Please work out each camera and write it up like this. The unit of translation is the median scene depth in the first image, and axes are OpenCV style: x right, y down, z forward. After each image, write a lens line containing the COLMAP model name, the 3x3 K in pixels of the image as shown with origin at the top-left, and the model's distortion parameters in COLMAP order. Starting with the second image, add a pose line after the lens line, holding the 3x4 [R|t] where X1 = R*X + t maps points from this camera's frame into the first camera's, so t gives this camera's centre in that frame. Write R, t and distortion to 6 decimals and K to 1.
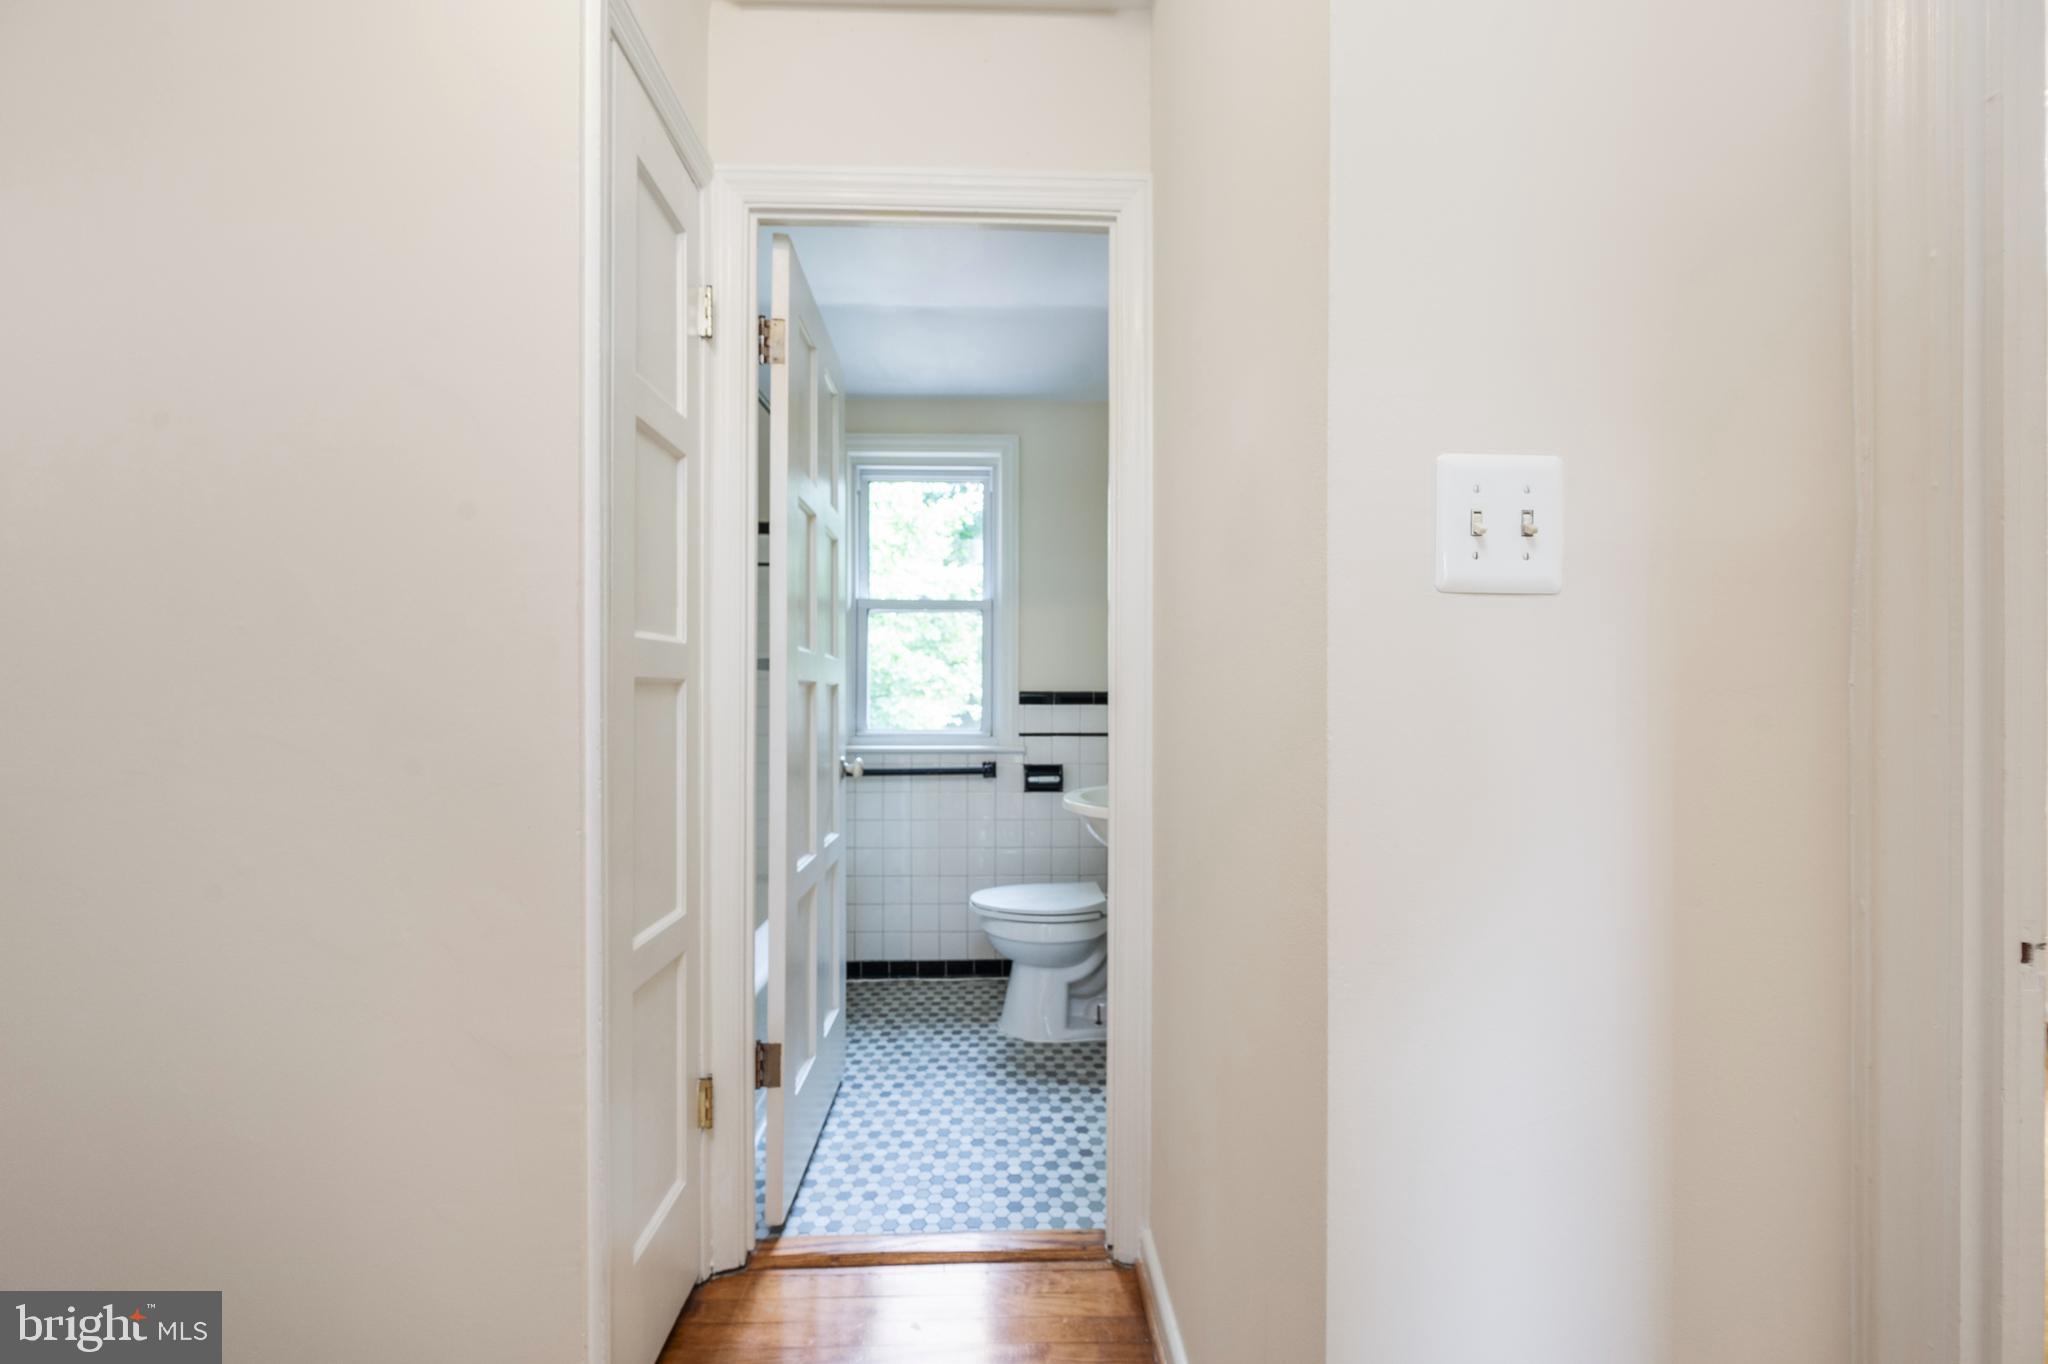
lens RADIAL K [[812.9, 0, 1024.0], [0, 812.9, 682.0], [0, 0, 1]] dist [-0.001462, 0.000058]
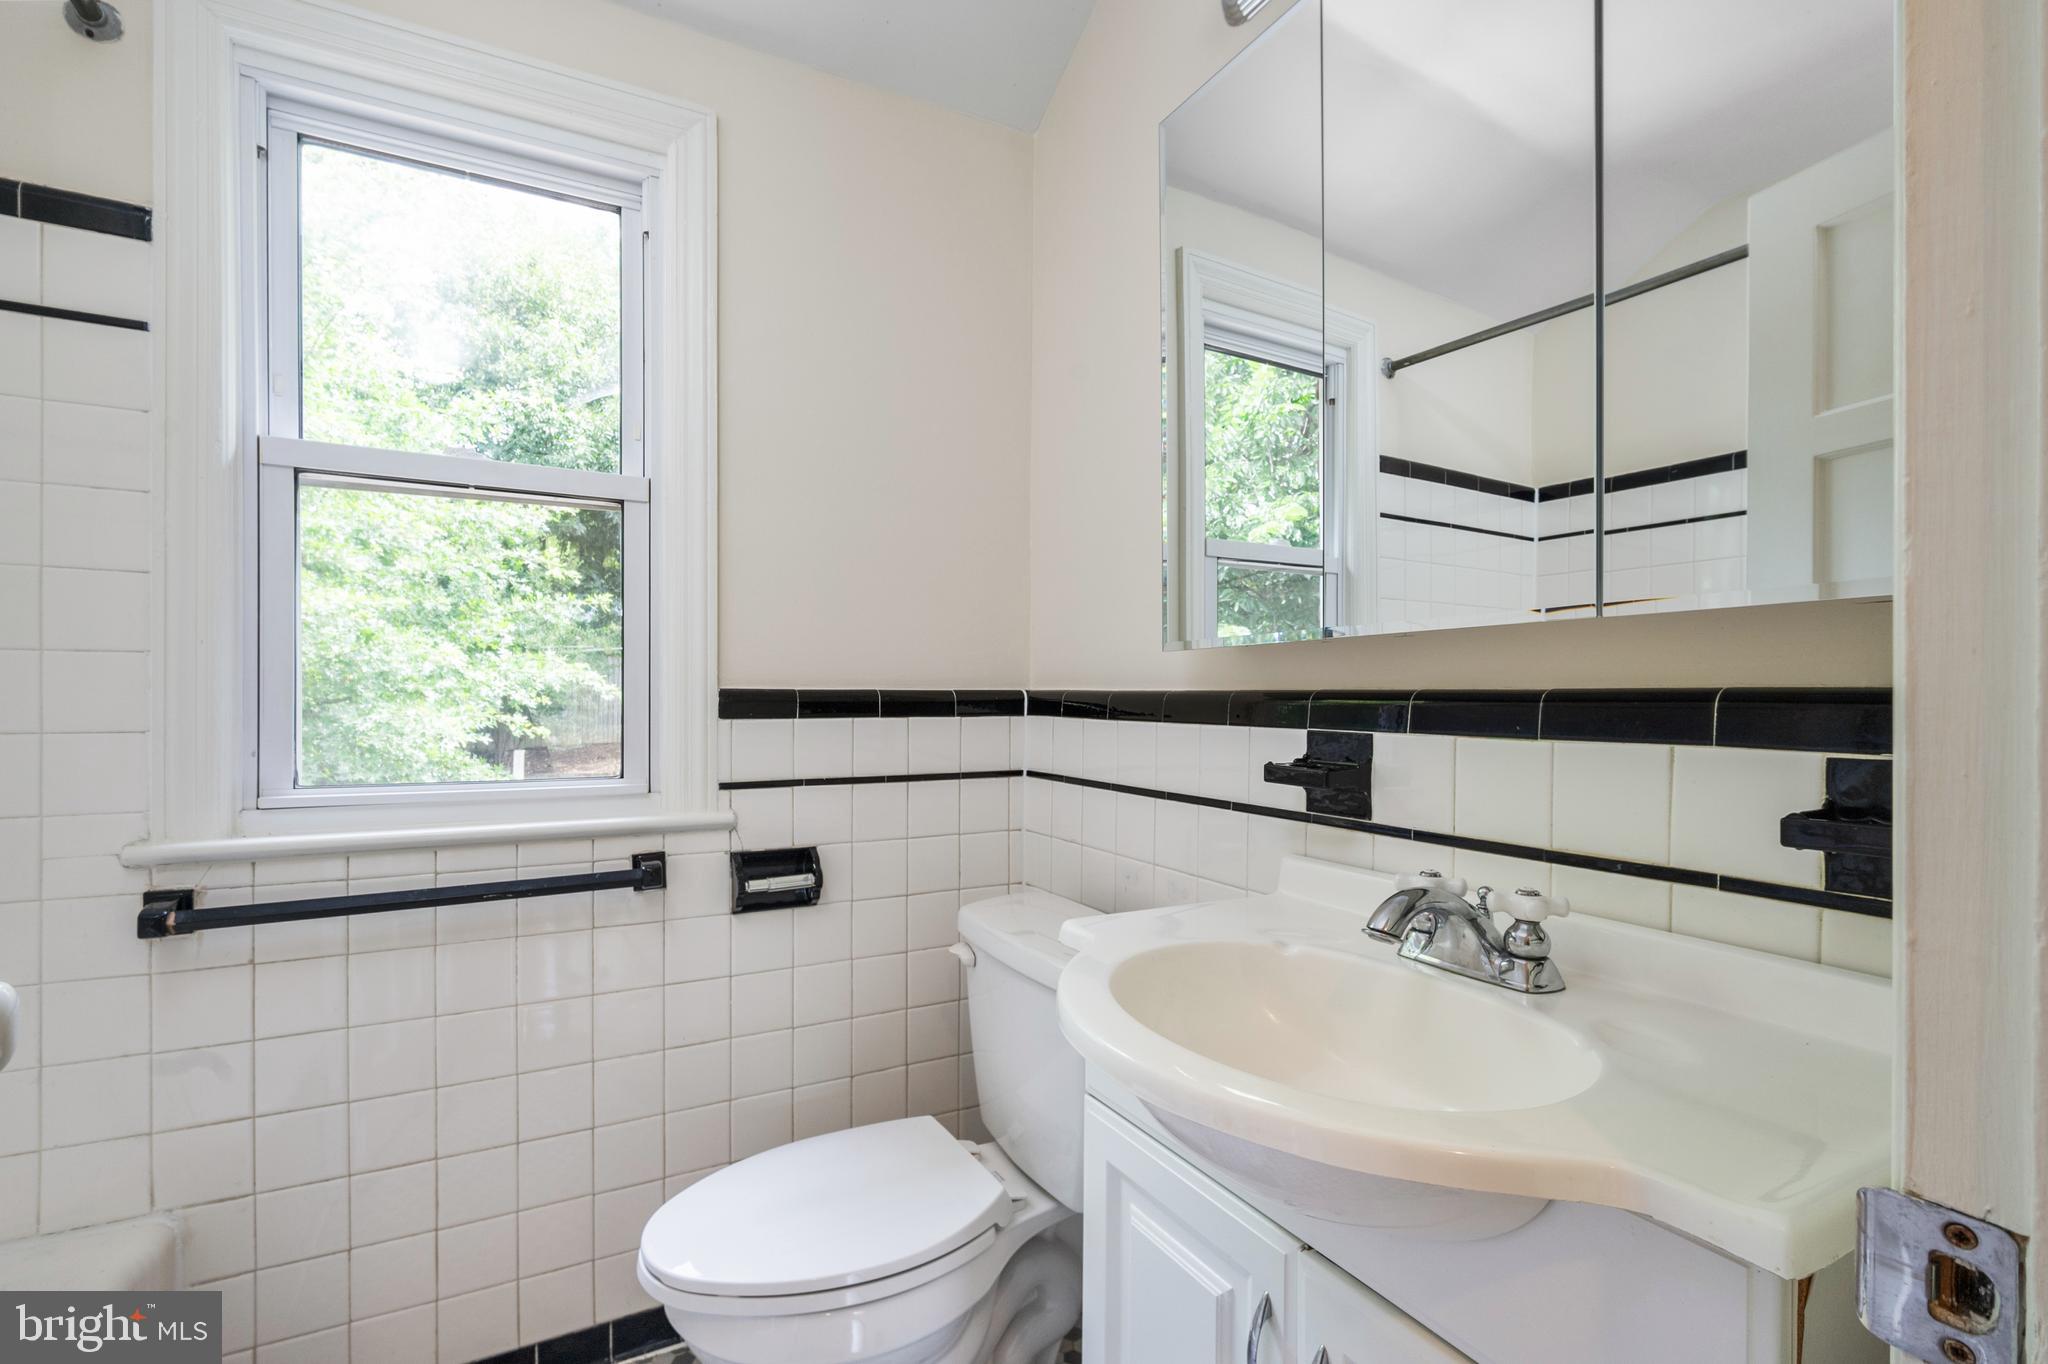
lens RADIAL K [[933.5, 0, 1027.8], [0, 933.5, 694.2], [0, 0, 1]] dist [0.001842, 0.000240]
pose [[0.894915, -0.003576, 0.446222, -0.083001], [-0.002571, 0.999910, 0.013169, 0.006596], [-0.446228, -0.012932, 0.894826, 0.464935]]
